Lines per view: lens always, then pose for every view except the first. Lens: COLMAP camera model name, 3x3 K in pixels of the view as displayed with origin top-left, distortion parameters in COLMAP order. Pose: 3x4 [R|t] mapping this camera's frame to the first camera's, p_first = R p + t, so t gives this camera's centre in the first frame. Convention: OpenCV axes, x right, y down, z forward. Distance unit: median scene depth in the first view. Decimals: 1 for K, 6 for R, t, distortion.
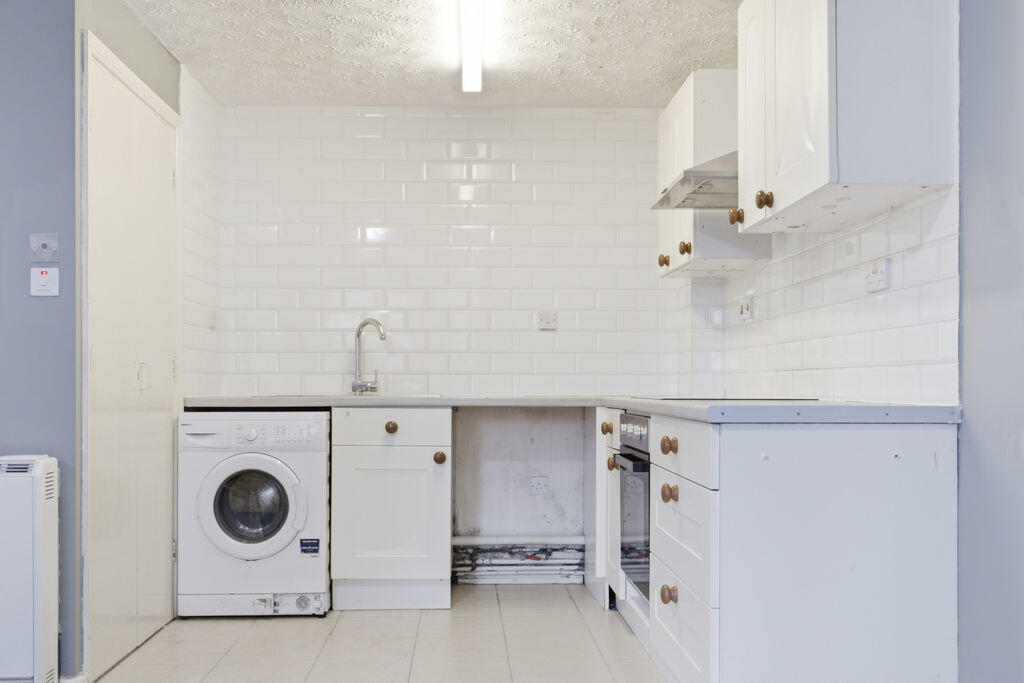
lens RADIAL K [[994.7, 0, 510.9], [0, 994.7, 389.2], [0, 0, 1]] dist [0.006741, 0.000000]
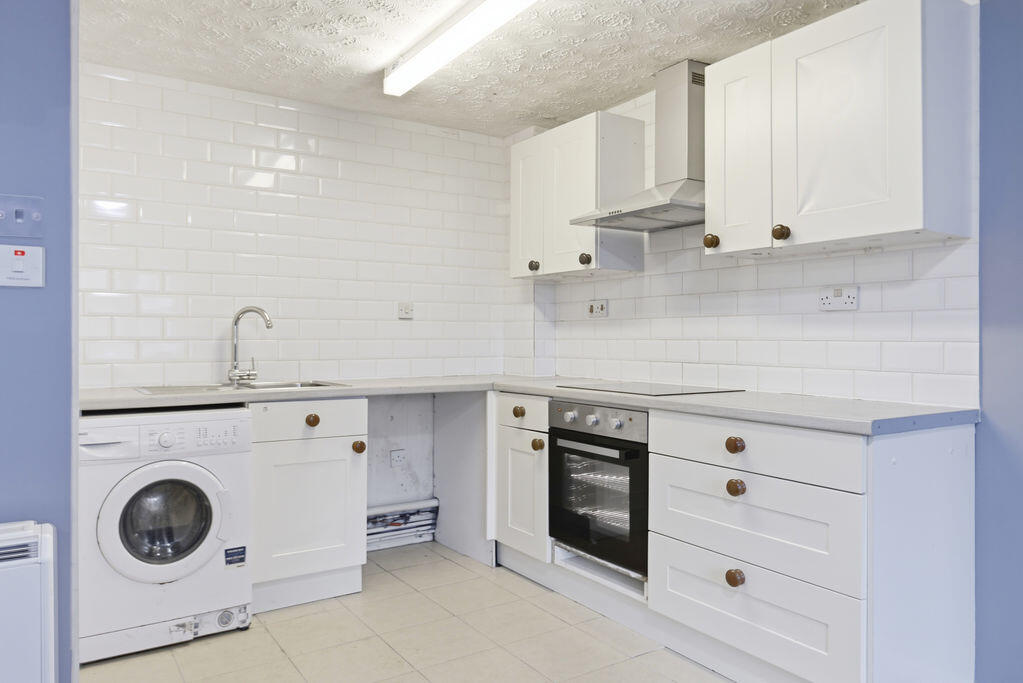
lens RADIAL K [[703.0, 0, 511.1], [0, 703.0, 336.7], [0, 0, 1]] dist [0.007256, -0.007518]
pose [[0.858492, 0.001514, 0.512825, -0.314920], [0.000846, 0.999990, -0.004367, -0.042230], [-0.512826, 0.004183, 0.858482, 0.303877]]
